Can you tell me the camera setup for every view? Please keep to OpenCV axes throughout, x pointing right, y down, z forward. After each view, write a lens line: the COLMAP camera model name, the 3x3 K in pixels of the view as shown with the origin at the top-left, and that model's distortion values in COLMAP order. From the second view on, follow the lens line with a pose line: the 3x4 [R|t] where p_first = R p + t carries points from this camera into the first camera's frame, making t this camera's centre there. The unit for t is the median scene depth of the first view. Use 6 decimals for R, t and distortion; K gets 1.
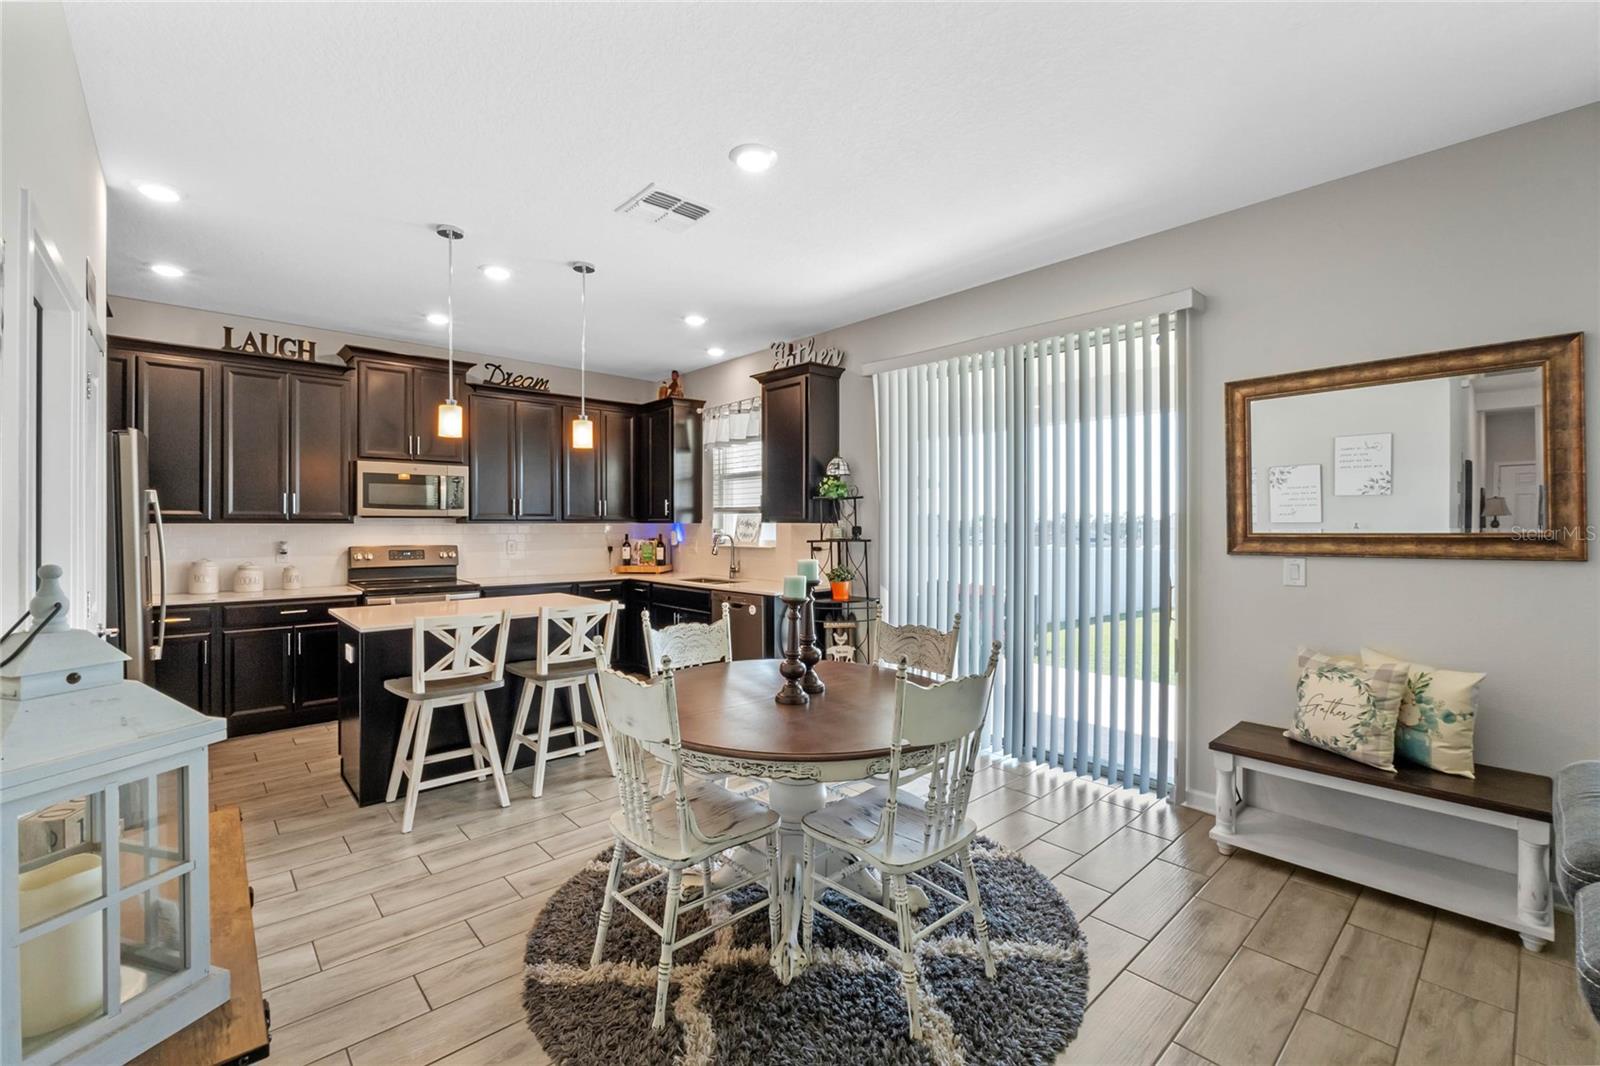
lens RADIAL K [[686.8, 0, 804.3], [0, 686.8, 522.2], [0, 0, 1]] dist [-0.004500, 0.002316]
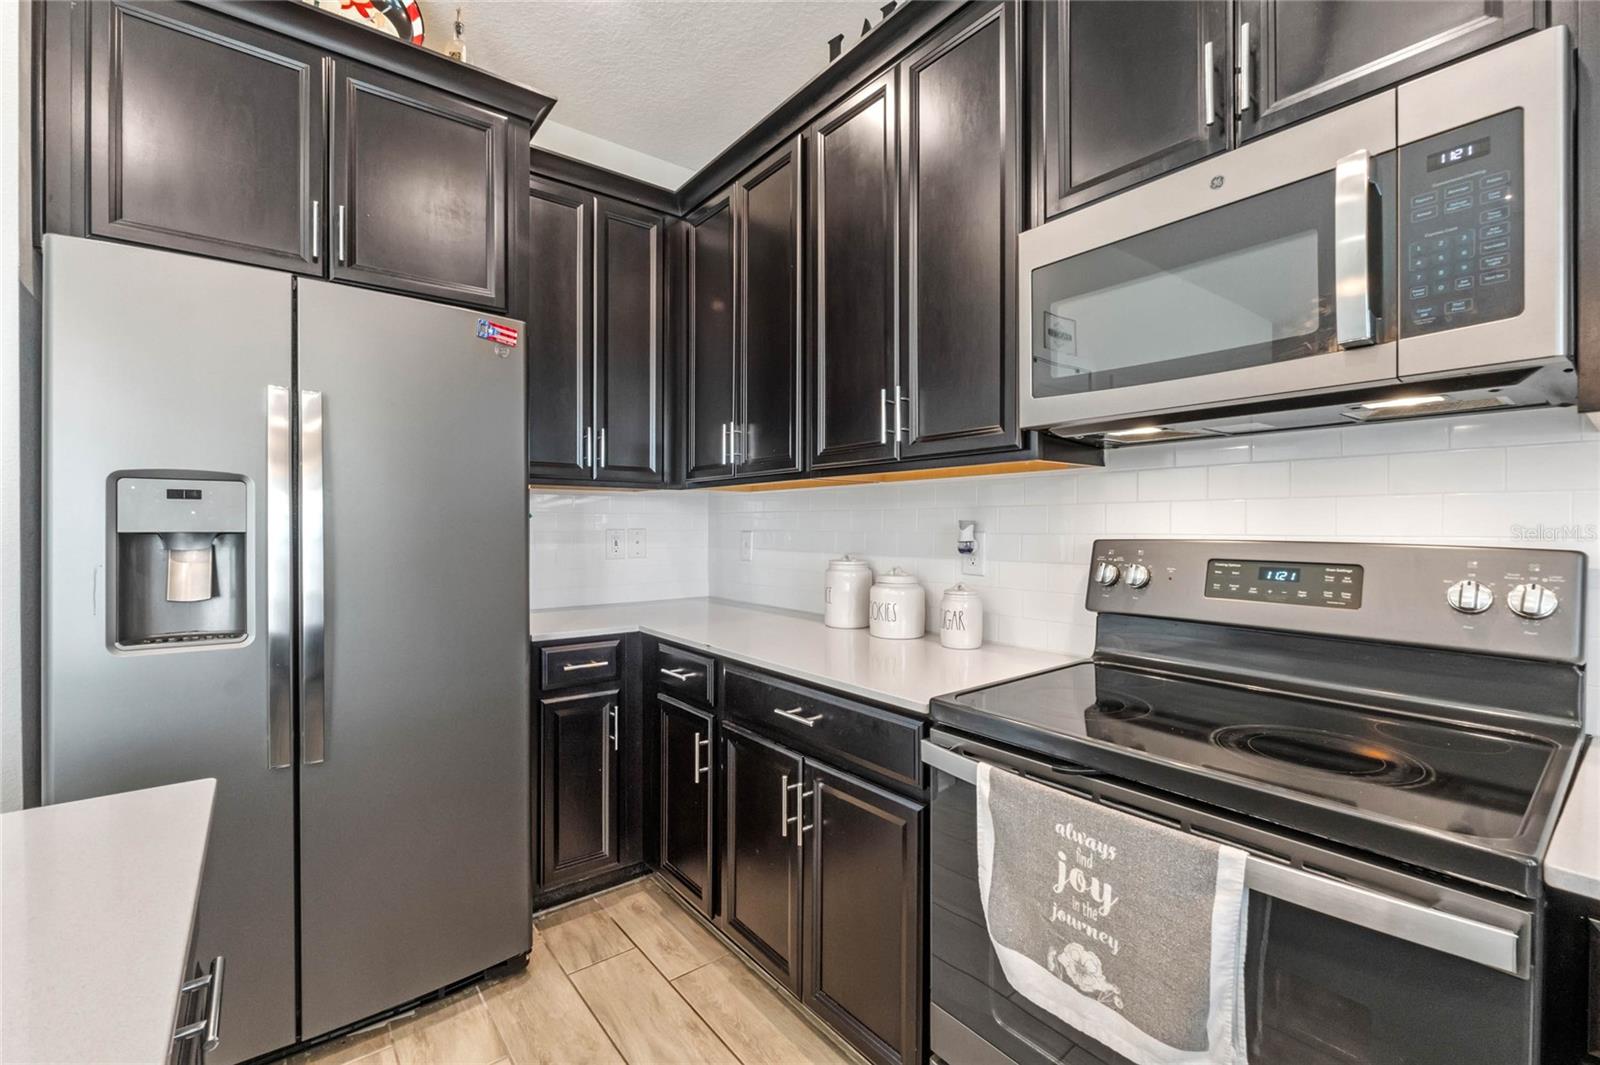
lens RADIAL K [[686.8, 0, 811.8], [0, 686.8, 534.5], [0, 0, 1]] dist [-0.004500, 0.002316]
pose [[-0.064516, 0.012229, -0.997842, -0.366856], [0.000897, 0.999925, 0.012196, 0.031423], [0.997916, -0.000108, -0.064522, 0.943474]]
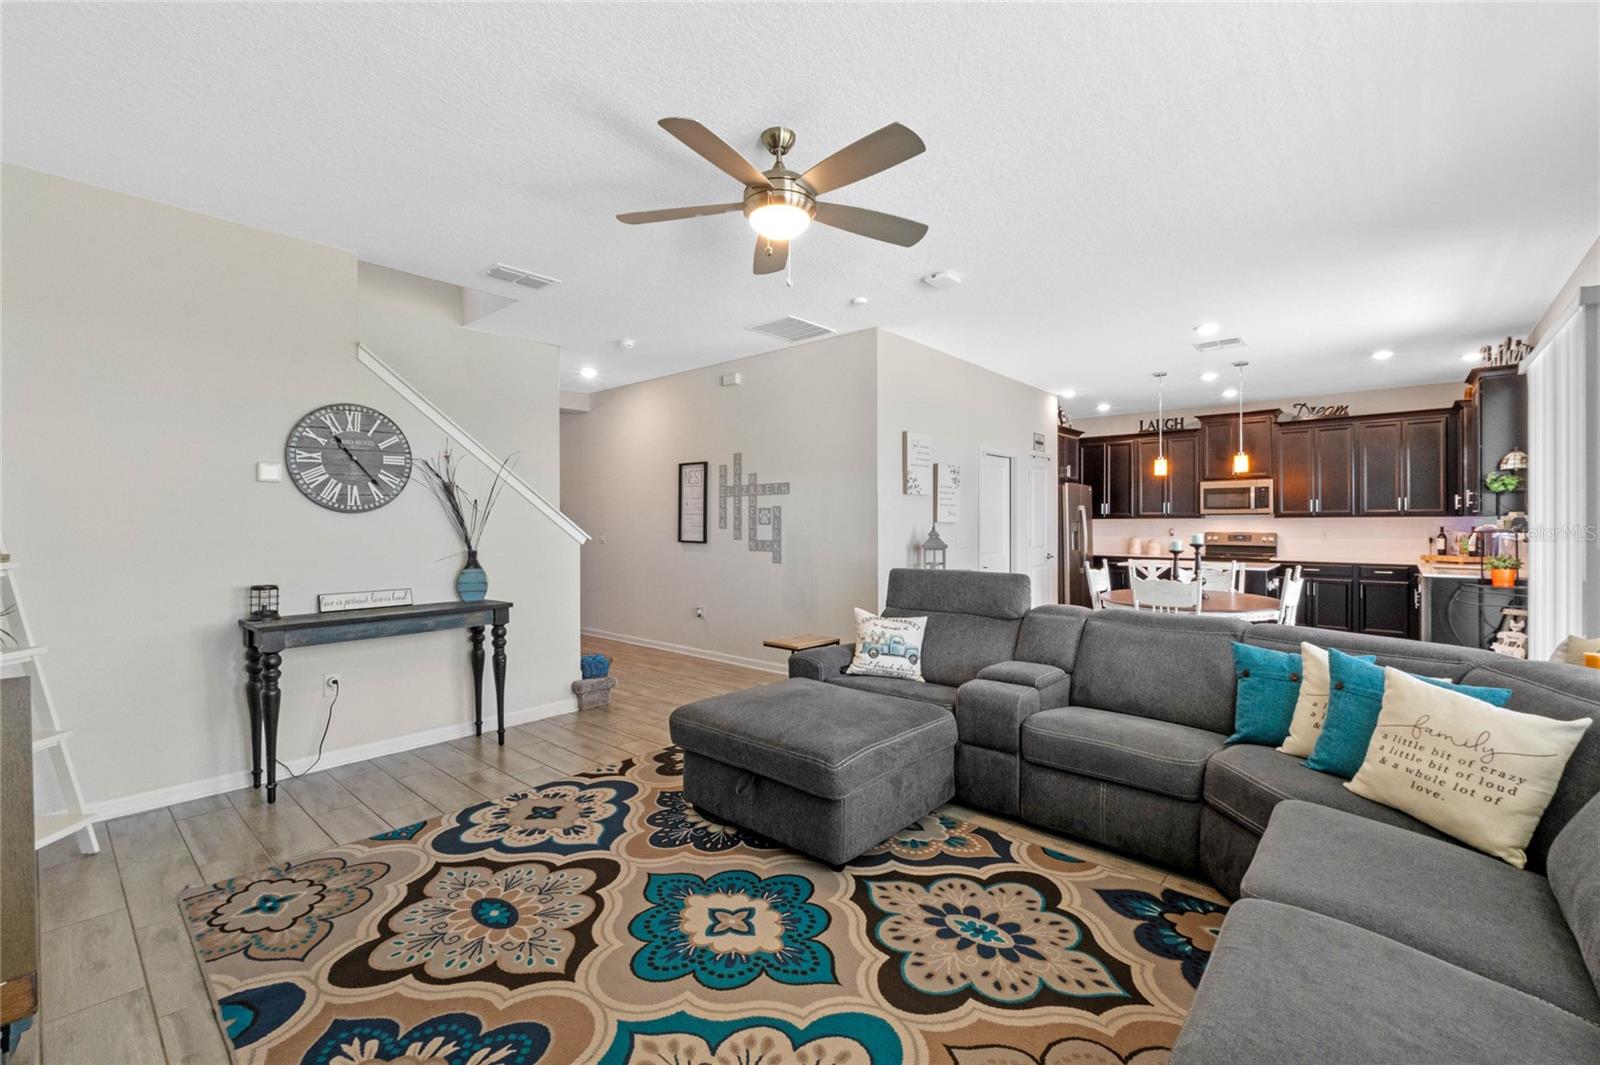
lens RADIAL K [[686.8, 0, 801.7], [0, 686.8, 528.8], [0, 0, 1]] dist [-0.004500, 0.002316]
pose [[0.111268, 0.008771, -0.993752, 0.971704], [0.005558, 0.999940, 0.009448, 0.006087], [0.993775, -0.006575, 0.111213, -0.197307]]
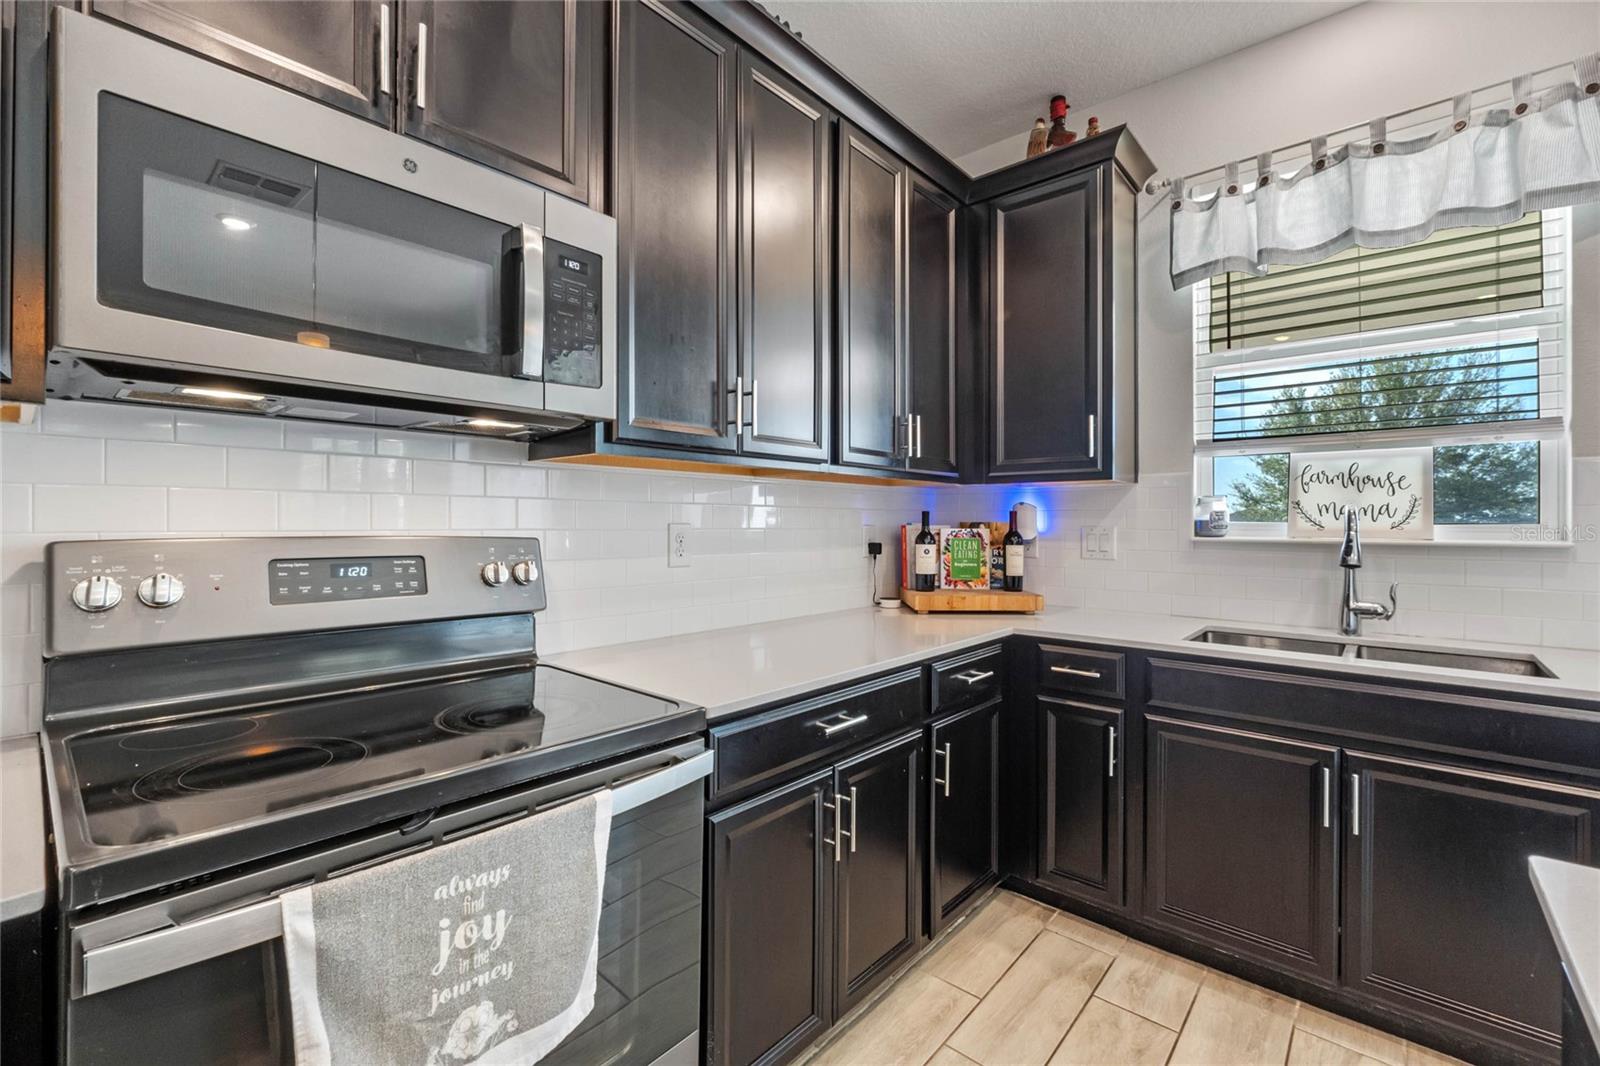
lens RADIAL K [[686.8, 0, 802.5], [0, 686.8, 520.2], [0, 0, 1]] dist [-0.004500, 0.002316]
pose [[0.993287, 0.004349, 0.115591, -0.503206], [-0.004373, 0.999990, -0.000050, 0.030543], [-0.115591, -0.000455, 0.993297, 0.830930]]
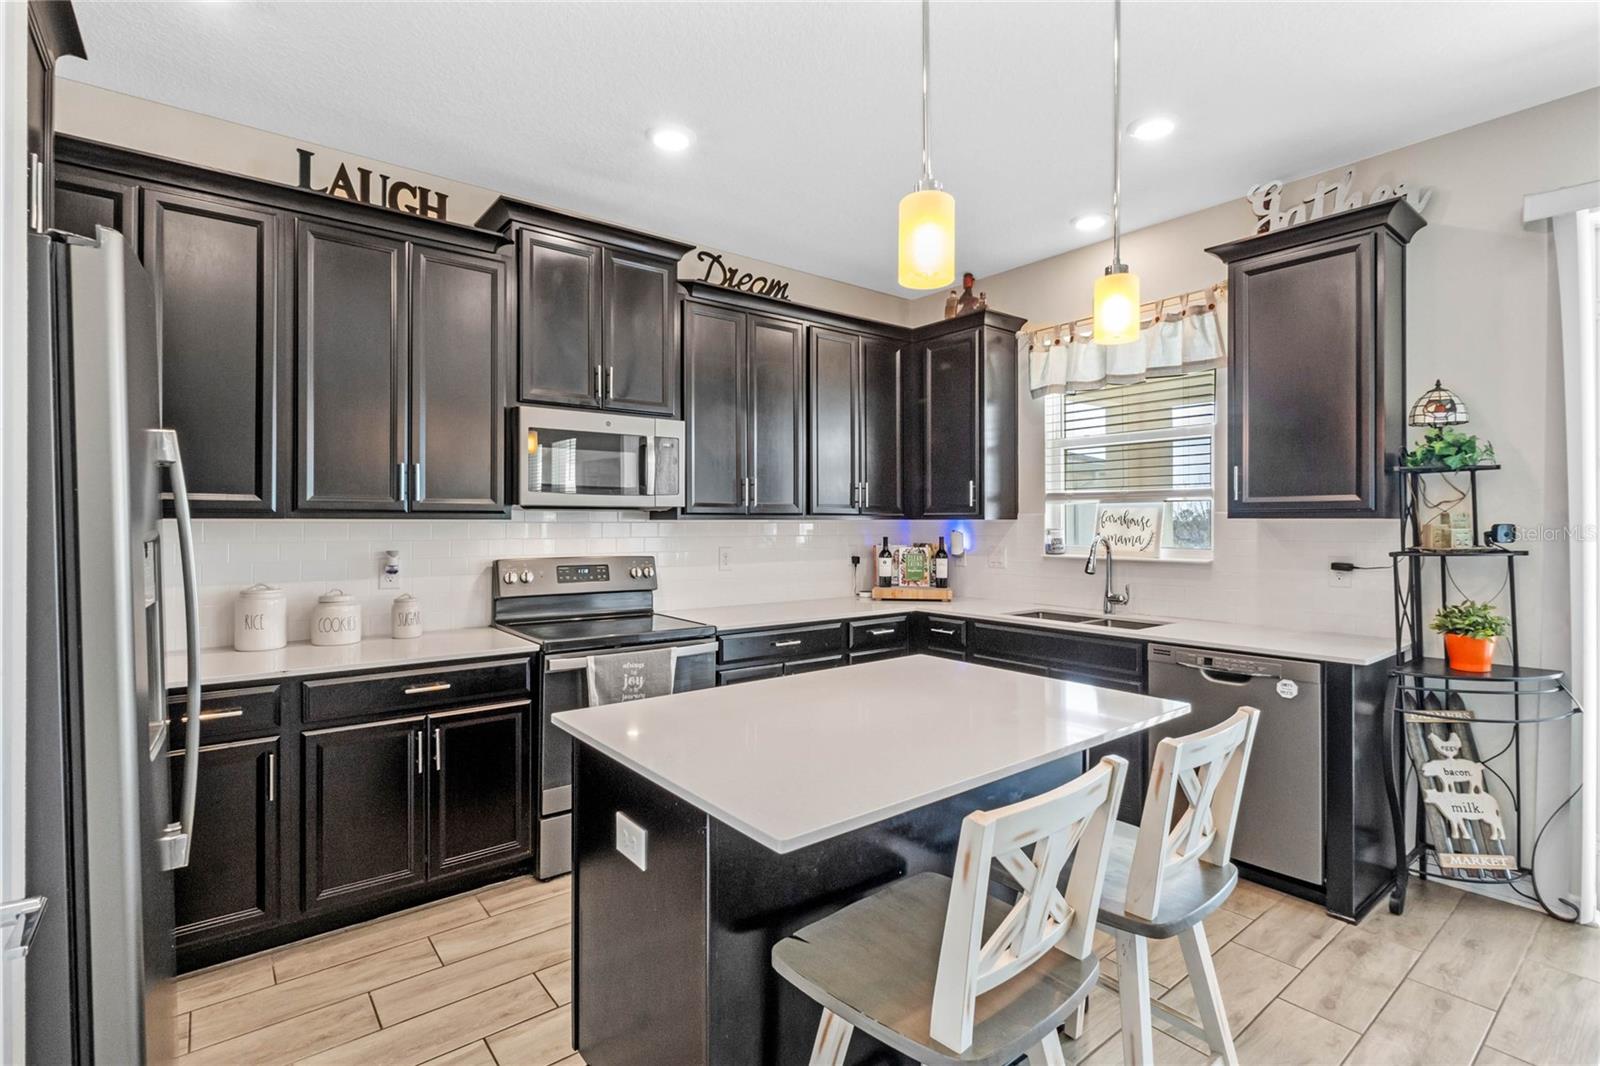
lens RADIAL K [[754.5, 0, 802.7], [0, 754.5, 520.6], [0, 0, 1]] dist [0.001779, -0.002631]
pose [[0.997721, -0.000162, -0.067481, -0.386836], [0.000171, 1.000000, 0.000129, 0.002886], [0.067481, -0.000140, 0.997721, 0.410966]]
